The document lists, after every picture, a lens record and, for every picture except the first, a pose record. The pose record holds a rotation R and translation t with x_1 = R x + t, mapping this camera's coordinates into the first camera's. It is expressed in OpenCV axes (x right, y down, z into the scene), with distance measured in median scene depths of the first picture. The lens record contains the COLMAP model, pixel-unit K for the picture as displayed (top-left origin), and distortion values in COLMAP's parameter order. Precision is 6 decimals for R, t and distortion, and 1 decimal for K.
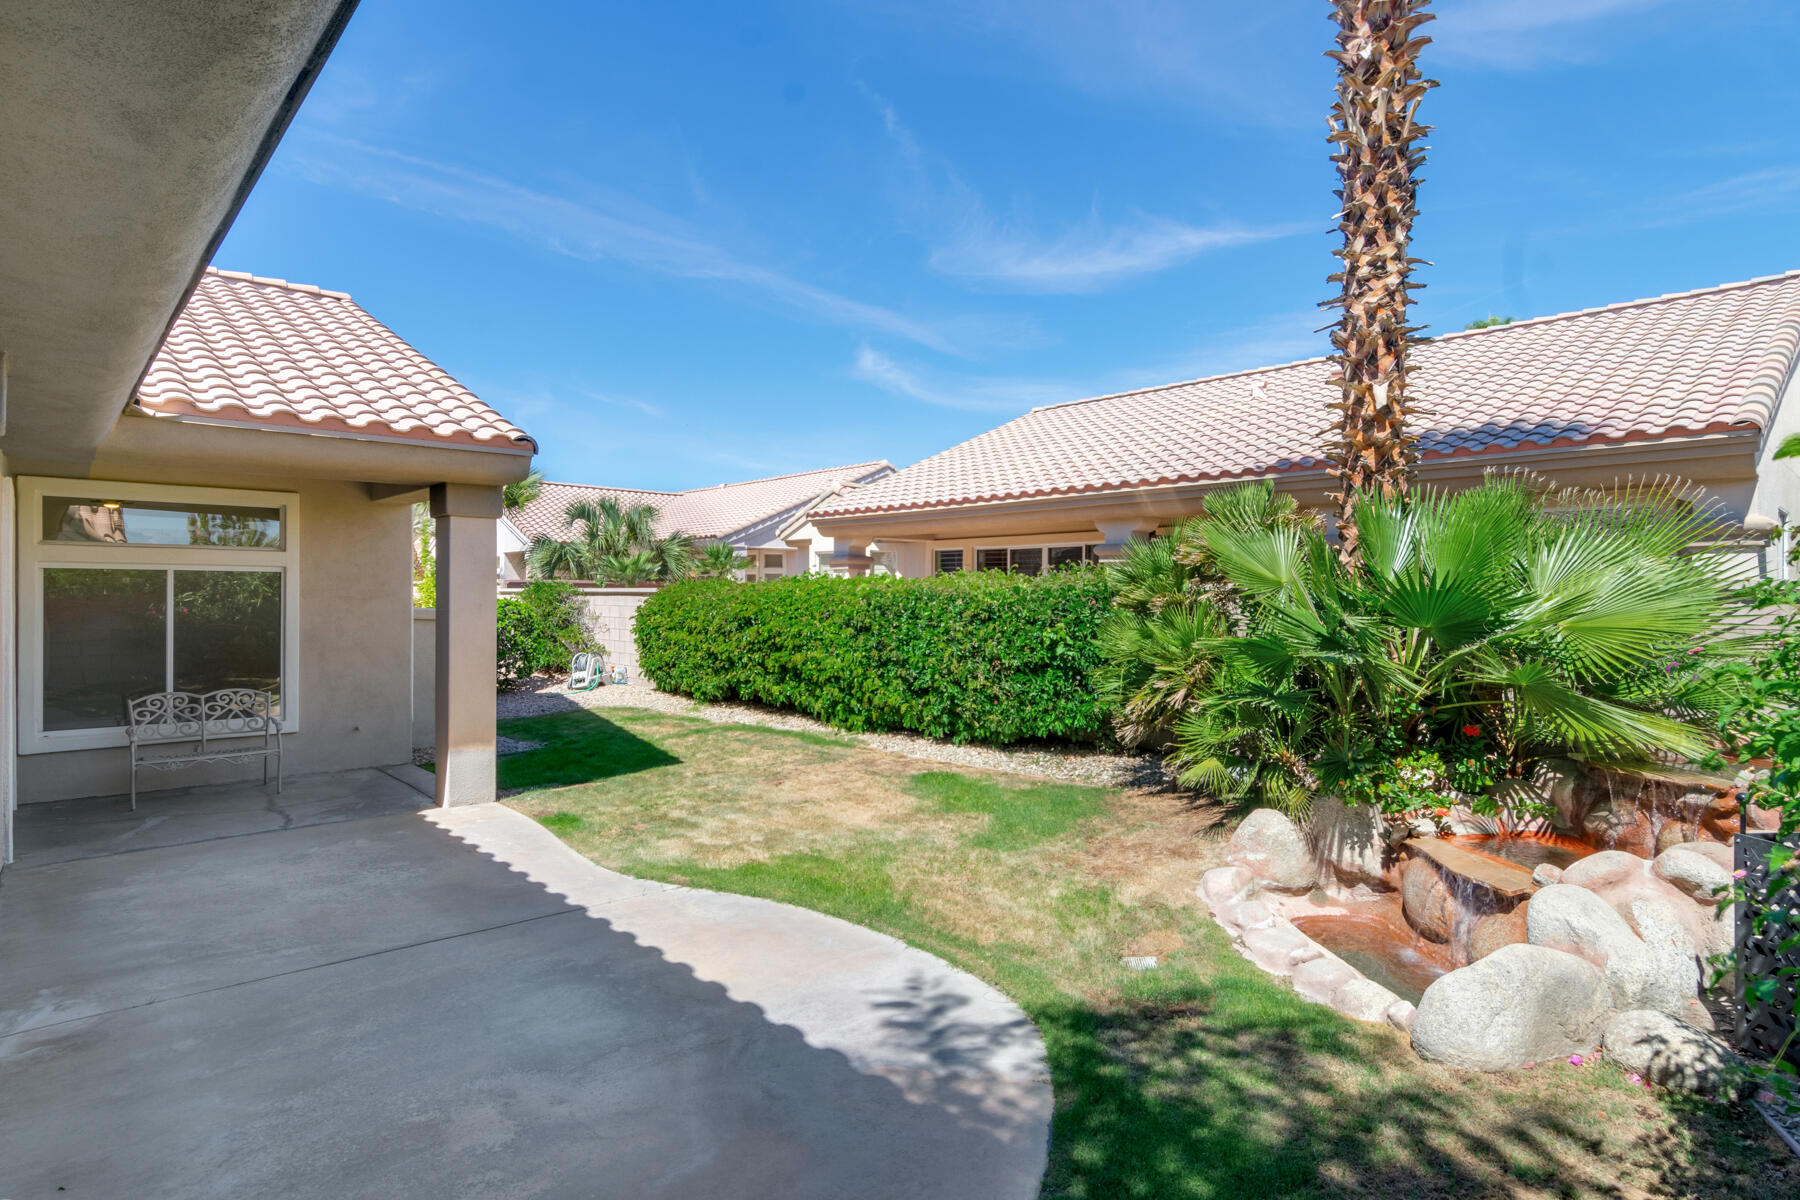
lens RADIAL K [[966.9, 0, 900.6], [0, 966.9, 602.5], [0, 0, 1]] dist [-0.001529, 0.000244]
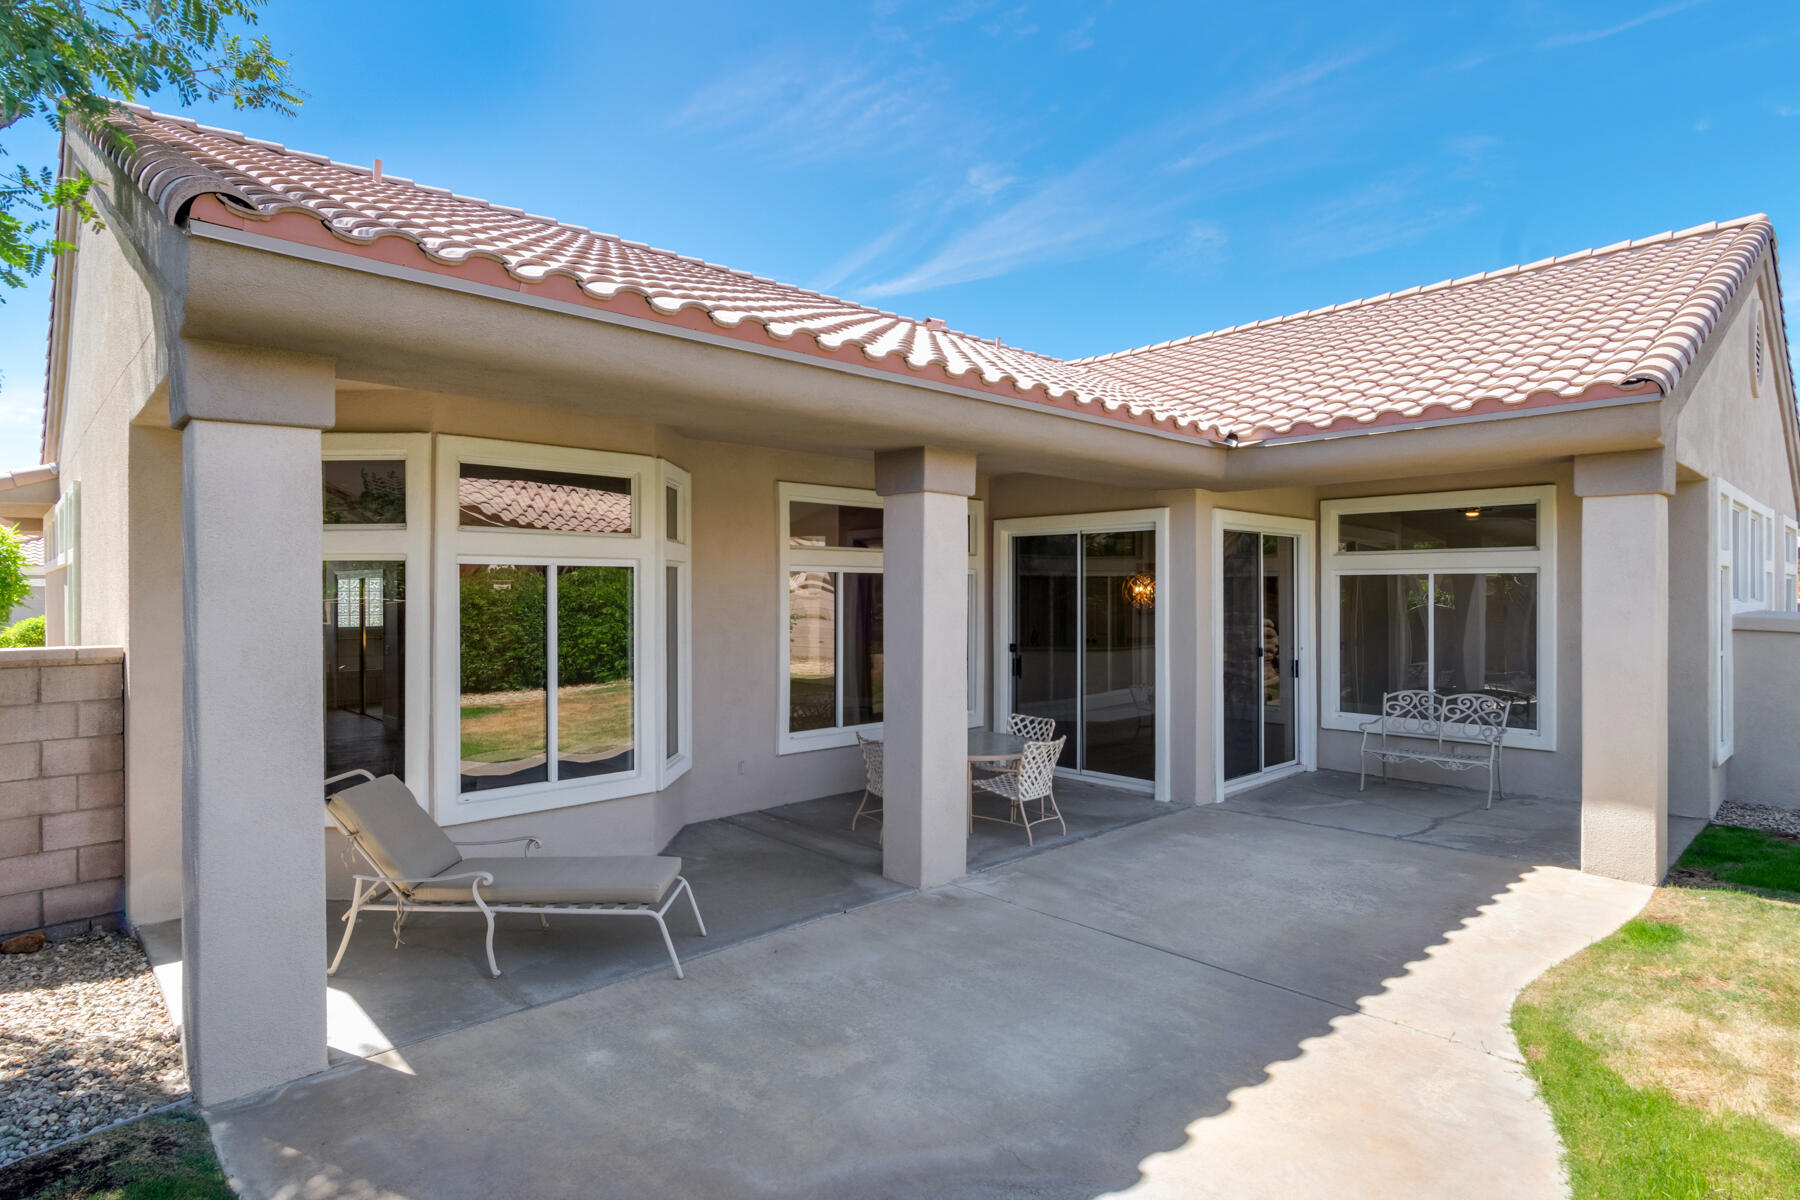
lens RADIAL K [[966.9, 0, 901.5], [0, 966.9, 590.8], [0, 0, 1]] dist [-0.001529, 0.000244]
pose [[0.009557, -0.004369, -0.999945, 0.416096], [-0.008023, 0.999958, -0.004445, -0.008622], [0.999922, 0.008065, 0.009522, 0.607050]]
